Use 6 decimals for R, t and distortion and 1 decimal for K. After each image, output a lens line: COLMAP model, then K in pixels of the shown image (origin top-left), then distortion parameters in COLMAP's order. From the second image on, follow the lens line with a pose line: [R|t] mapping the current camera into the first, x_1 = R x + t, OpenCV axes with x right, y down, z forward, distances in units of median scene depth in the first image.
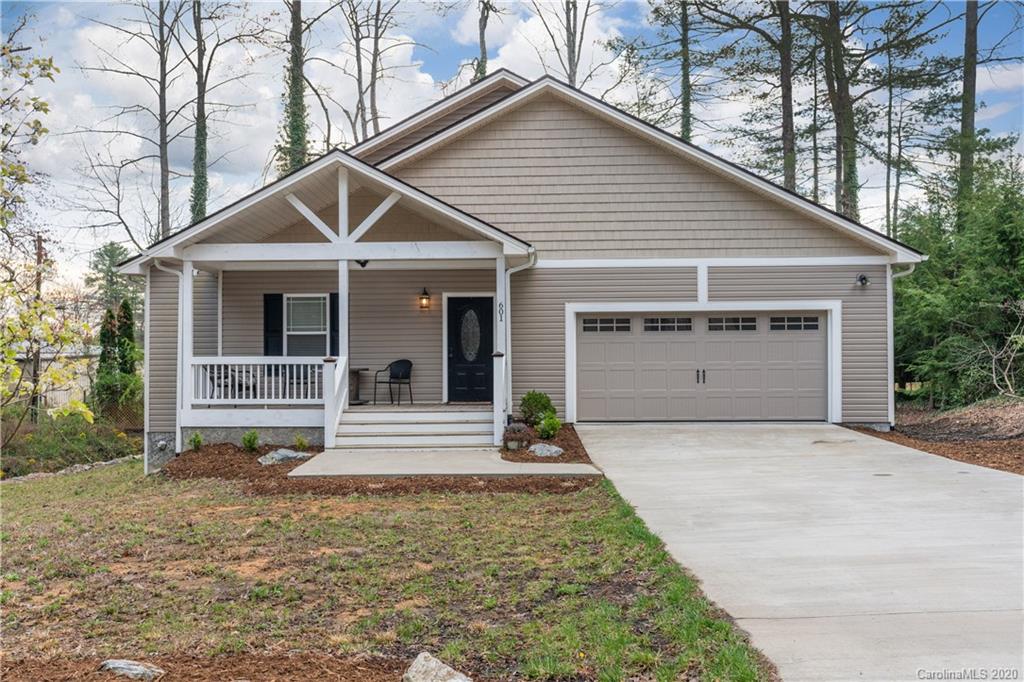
lens RADIAL K [[892.4, 0, 511.2], [0, 892.4, 338.8], [0, 0, 1]] dist [0.020107, -0.005253]
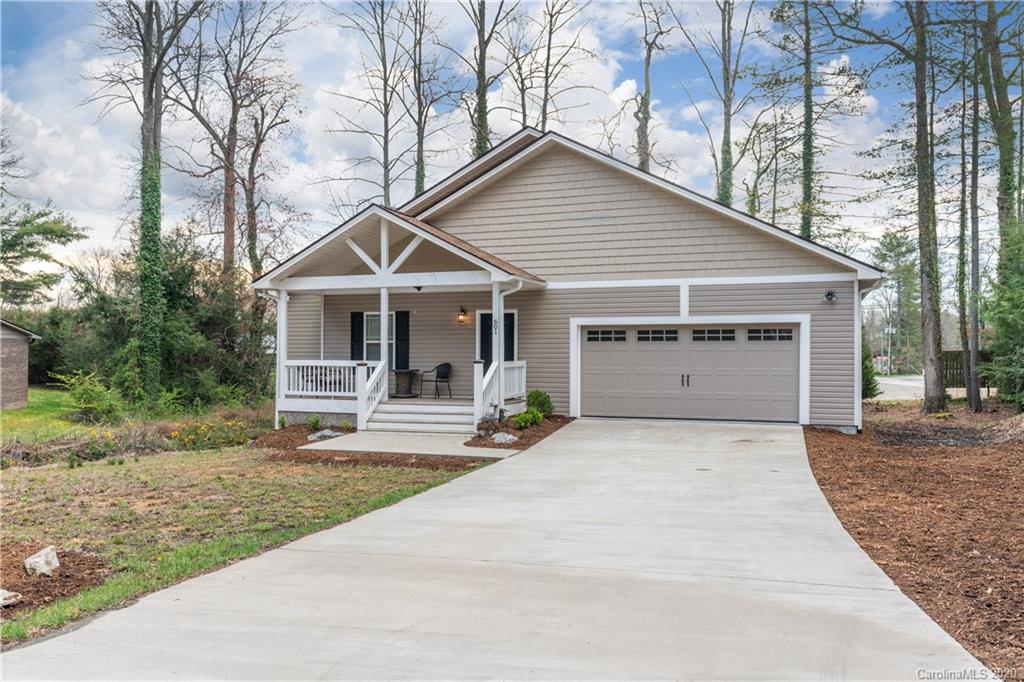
lens RADIAL K [[802.1, 0, 512.0], [0, 802.1, 341.0], [0, 0, 1]] dist [0.008883, -0.000563]
pose [[0.950231, 0.002787, -0.311533, 0.336249], [-0.000545, 0.999973, 0.007283, -0.017169], [0.311545, -0.006751, 0.950207, -0.058282]]
